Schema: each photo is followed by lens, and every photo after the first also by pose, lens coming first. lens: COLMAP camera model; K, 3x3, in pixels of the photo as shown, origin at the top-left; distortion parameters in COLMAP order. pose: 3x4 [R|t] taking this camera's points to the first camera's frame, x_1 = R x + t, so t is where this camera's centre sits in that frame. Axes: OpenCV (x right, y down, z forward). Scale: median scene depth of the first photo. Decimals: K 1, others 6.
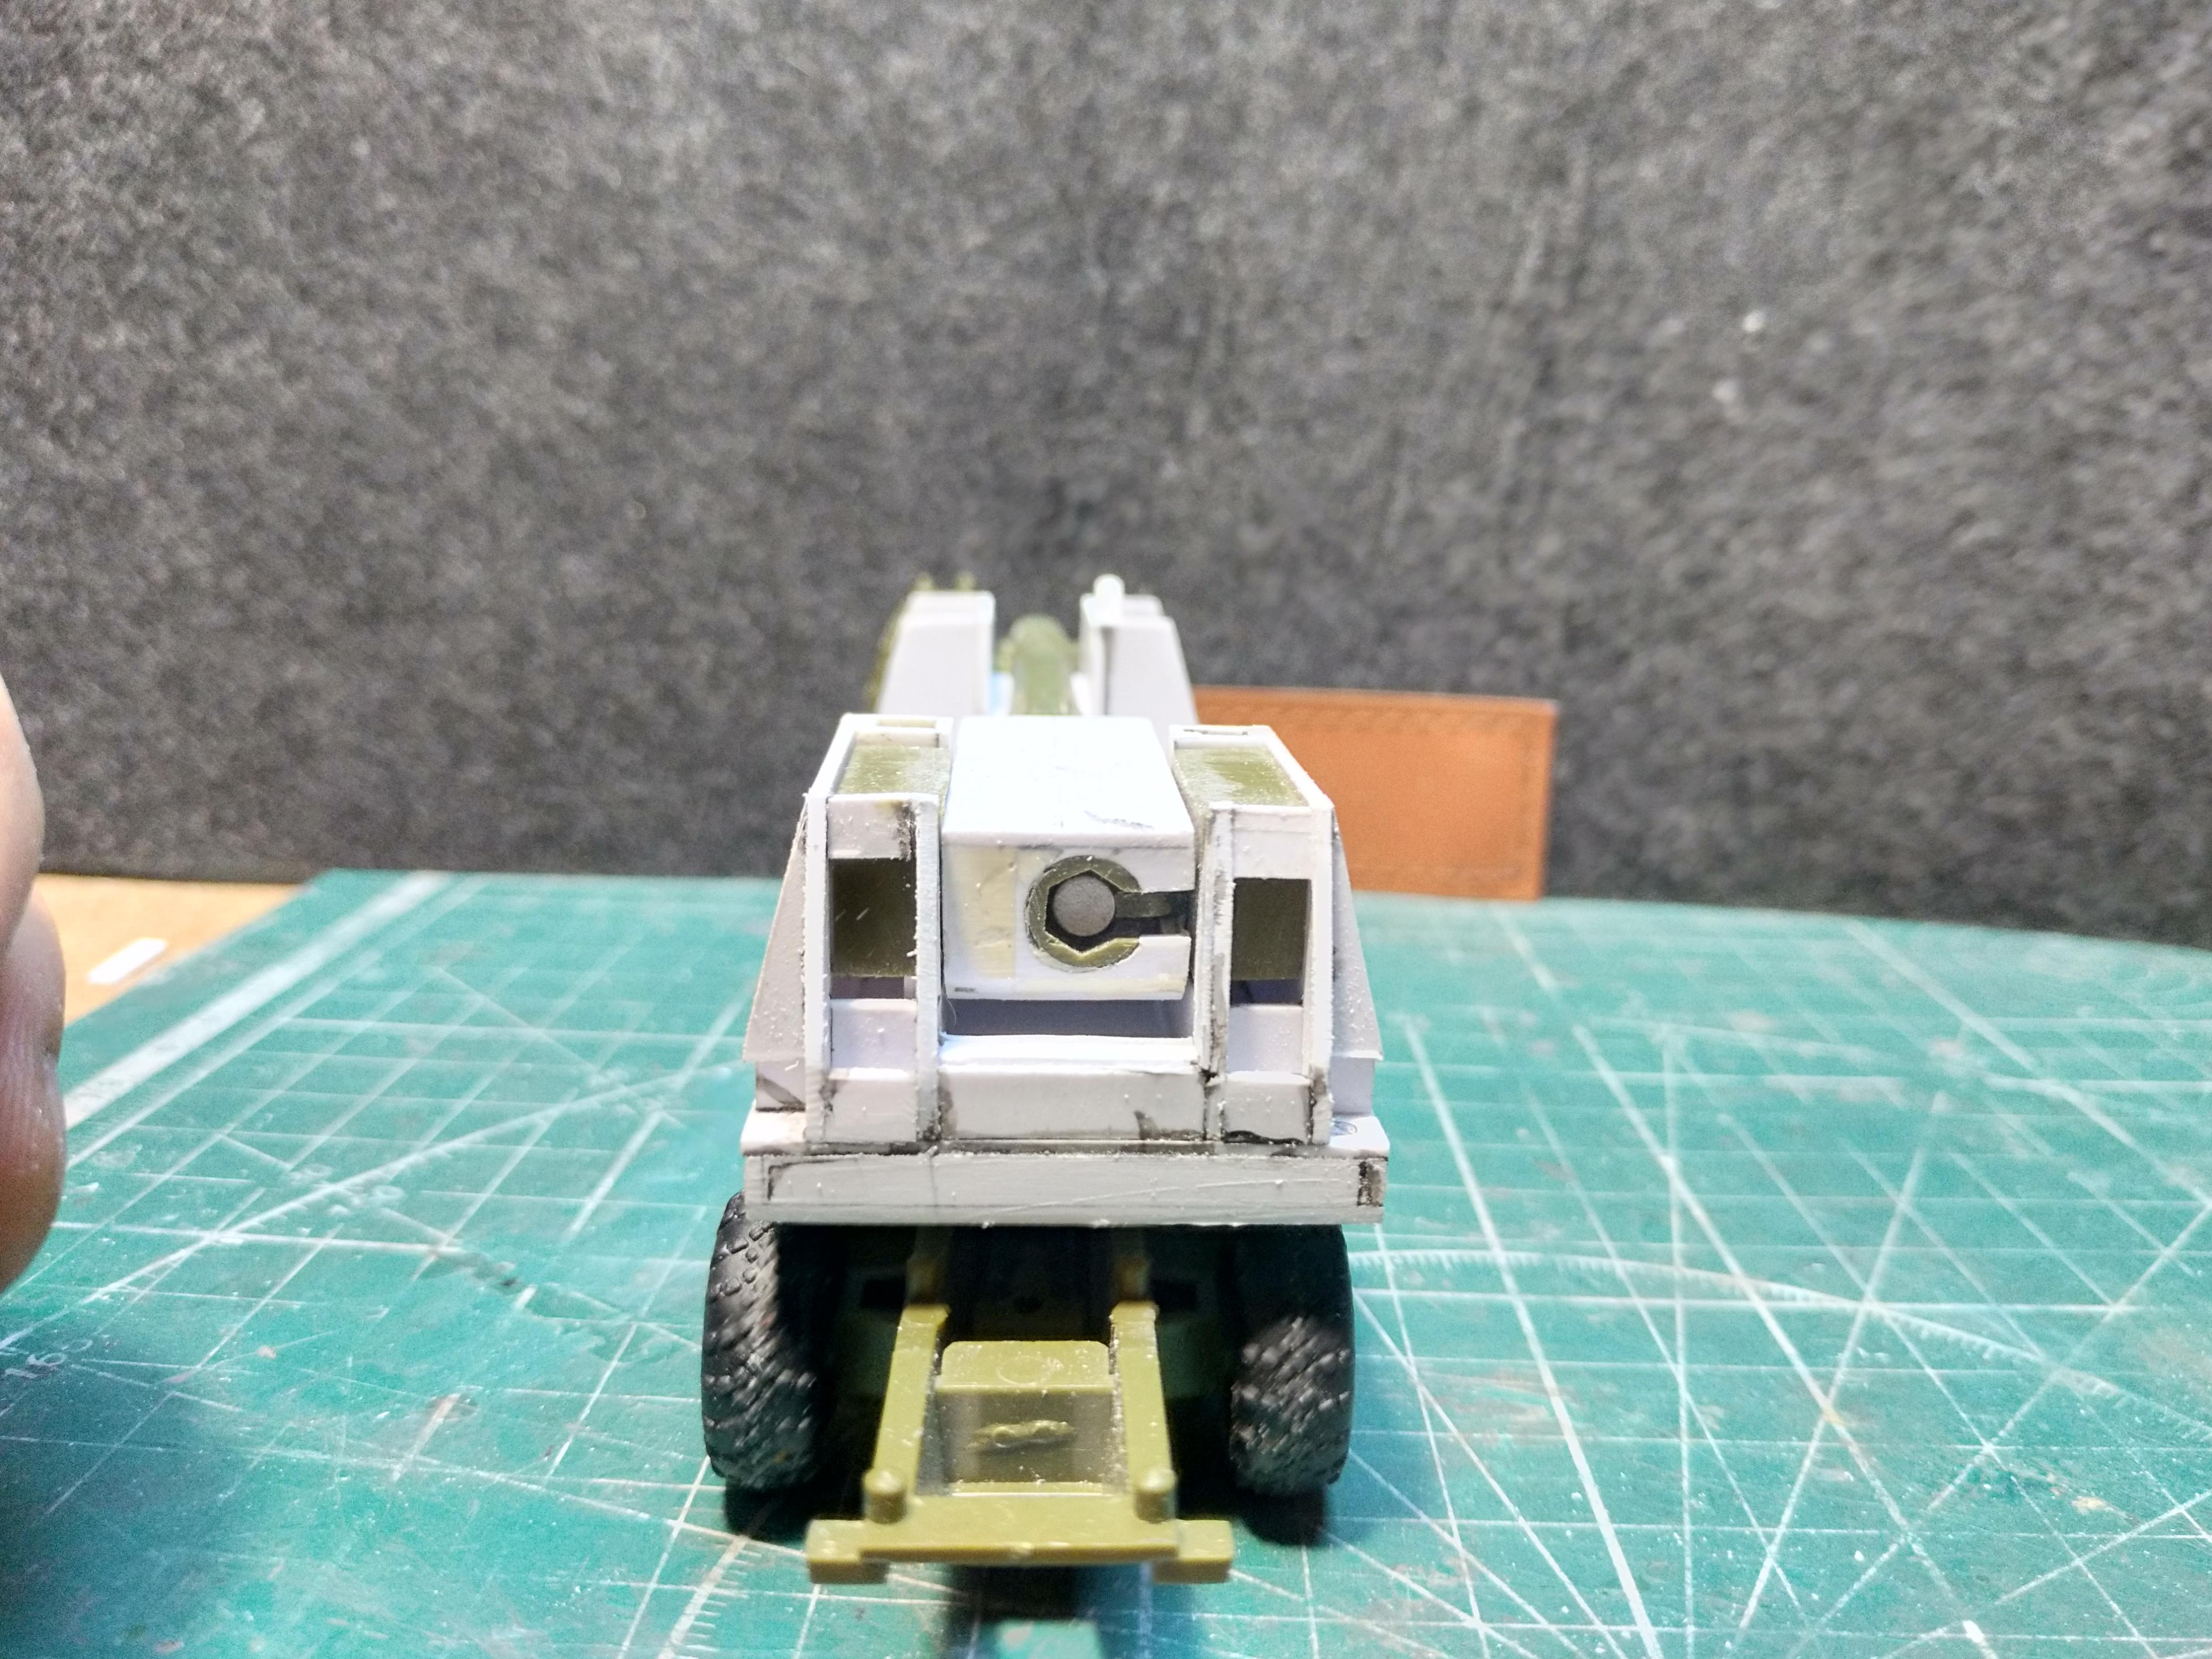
lens RADIAL K [[1747.1, 0, 1157.9], [0, 1747.1, 830.0], [0, 0, 1]] dist [0.014499, -0.087112]
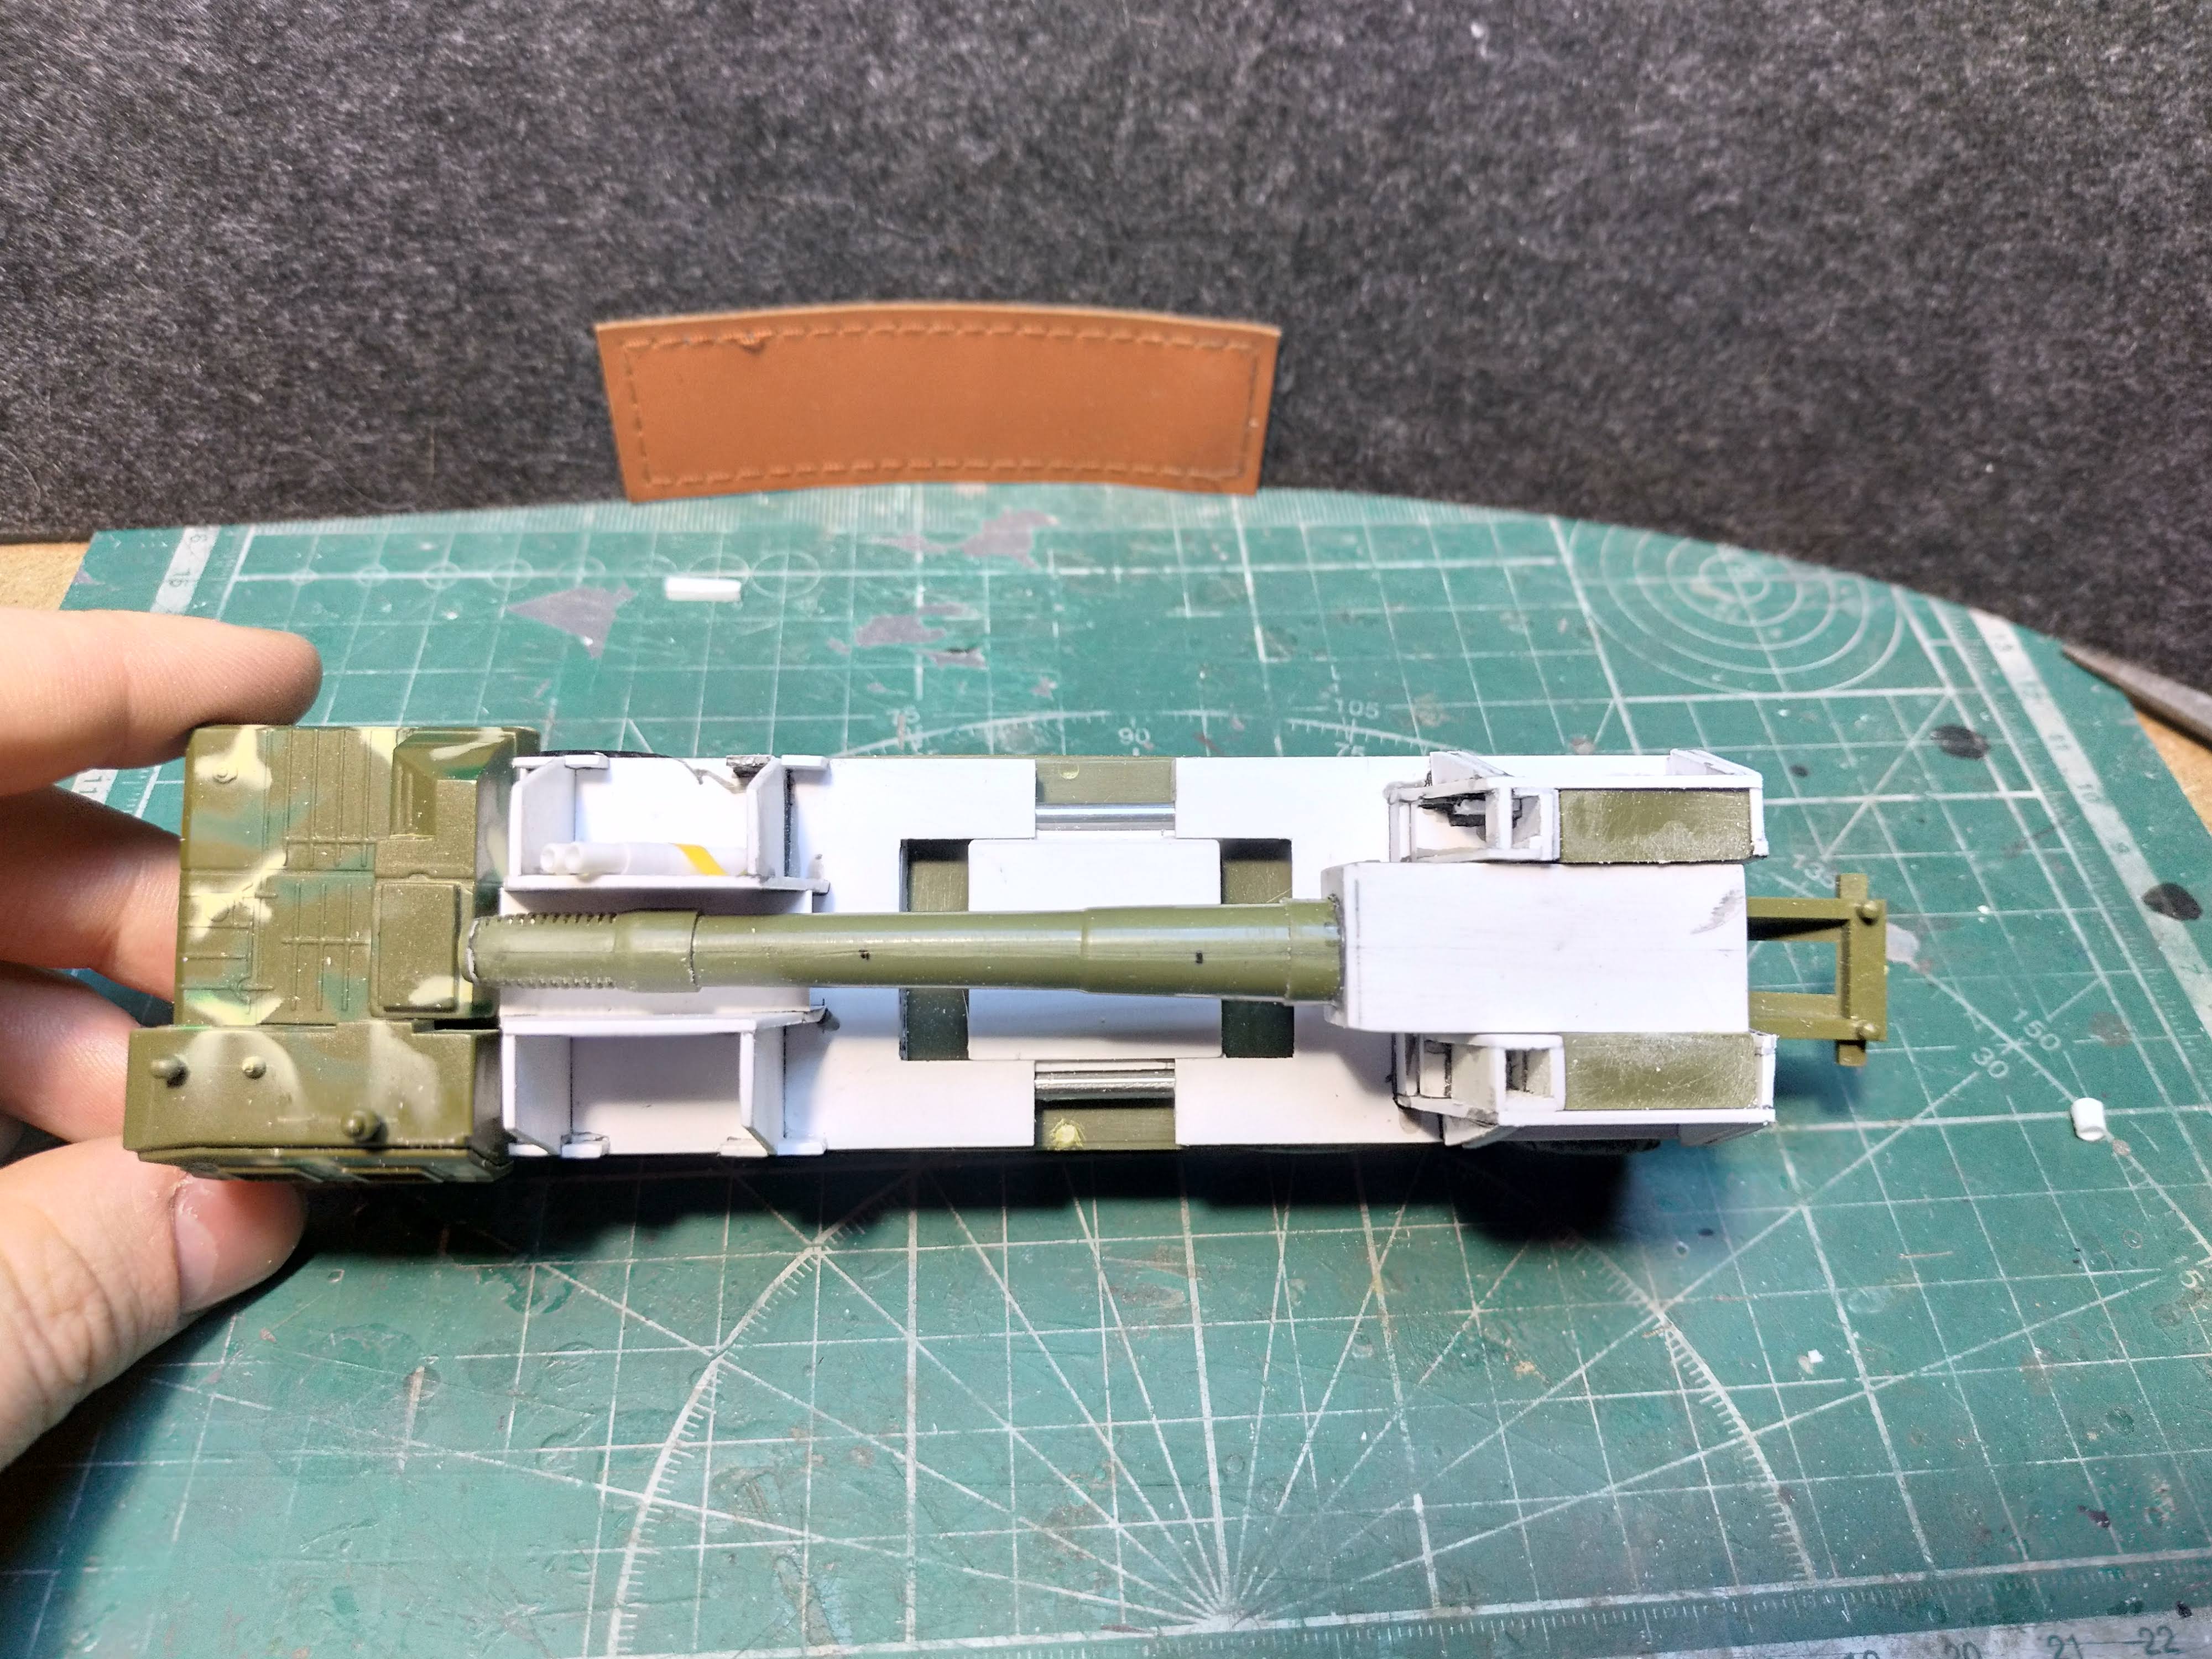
lens RADIAL K [[1767.2, 0, 1109.7], [0, 1767.2, 835.6], [0, 0, 1]] dist [0.002649, -0.002936]
pose [[0.996229, -0.059638, 0.063014, 0.049343], [0.009799, 0.798987, 0.601269, -0.466679], [-0.086206, -0.598384, 0.796558, 0.031766]]
